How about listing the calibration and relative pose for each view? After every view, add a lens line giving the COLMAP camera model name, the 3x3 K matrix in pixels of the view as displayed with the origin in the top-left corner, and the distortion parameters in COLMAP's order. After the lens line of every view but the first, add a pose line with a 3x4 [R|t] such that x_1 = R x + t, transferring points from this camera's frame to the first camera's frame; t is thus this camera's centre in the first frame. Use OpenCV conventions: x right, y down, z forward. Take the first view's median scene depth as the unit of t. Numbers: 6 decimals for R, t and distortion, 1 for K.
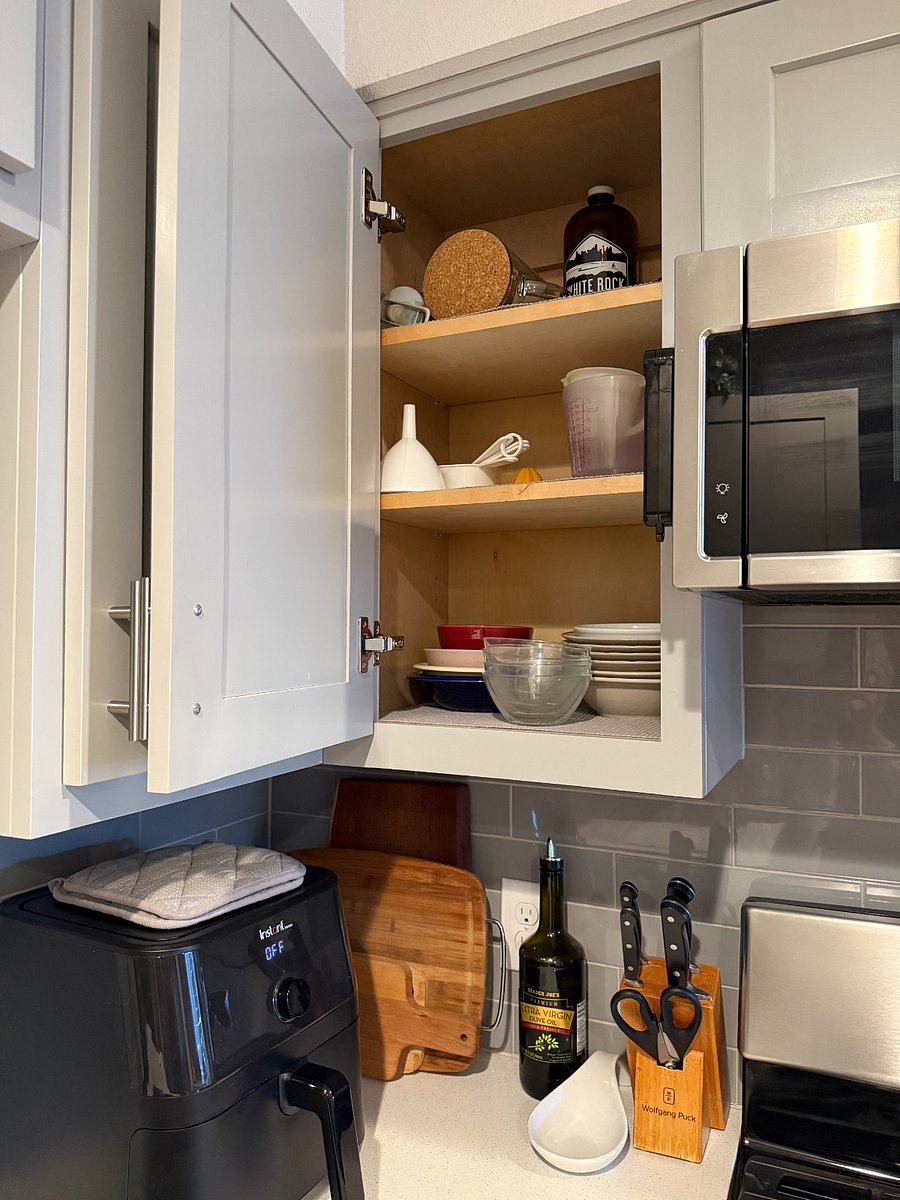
lens RADIAL K [[868.7, 0, 451.8], [0, 868.7, 595.7], [0, 0, 1]] dist [-0.005969, -0.005574]
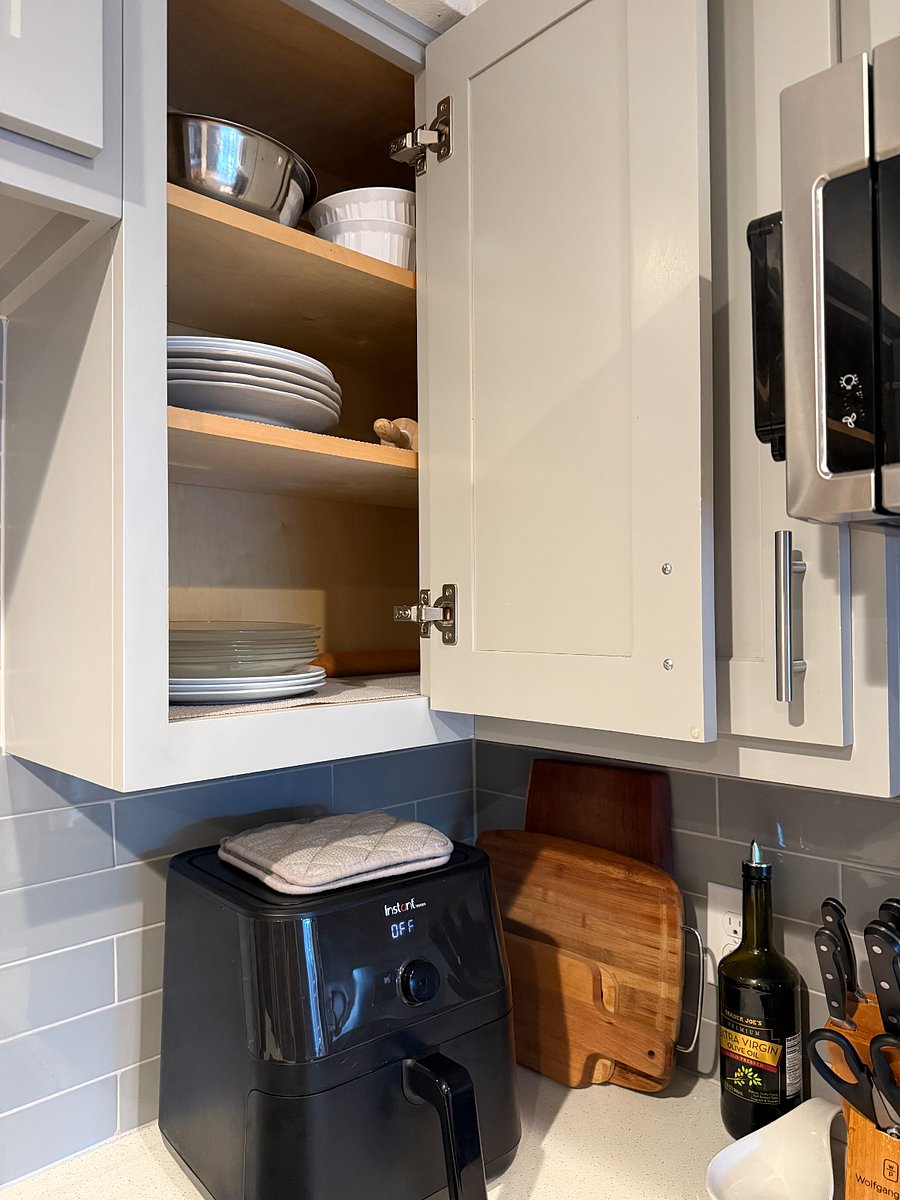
lens RADIAL K [[849.5, 0, 450.0], [0, 849.5, 594.0], [0, 0, 1]] dist [0.003686, -0.007674]
pose [[0.934197, -0.021347, -0.356118, 0.141941], [0.021017, 0.999768, -0.004796, 0.033121], [0.356138, -0.003004, 0.934429, 0.105729]]
